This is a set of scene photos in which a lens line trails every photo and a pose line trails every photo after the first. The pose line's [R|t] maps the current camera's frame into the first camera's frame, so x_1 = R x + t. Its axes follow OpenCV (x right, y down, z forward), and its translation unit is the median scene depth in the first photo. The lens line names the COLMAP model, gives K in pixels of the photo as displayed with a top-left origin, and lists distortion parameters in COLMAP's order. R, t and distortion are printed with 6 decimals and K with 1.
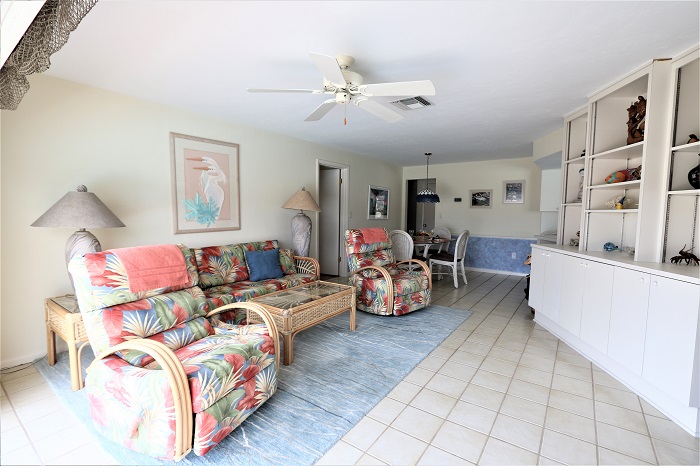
lens RADIAL K [[319.0, 0, 349.3], [0, 319.0, 235.0], [0, 0, 1]] dist [-0.003264, -0.000570]
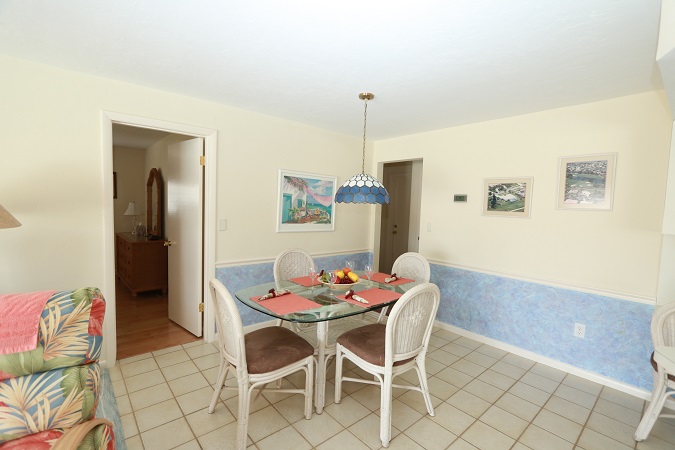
lens RADIAL K [[307.6, 0, 338.2], [0, 307.6, 225.2], [0, 0, 1]] dist [-0.003264, -0.000570]
pose [[0.974152, 0.035214, -0.223132, 0.277160], [-0.036707, 0.999323, -0.002546, -0.062346], [0.222891, 0.010670, 0.974785, 0.505164]]
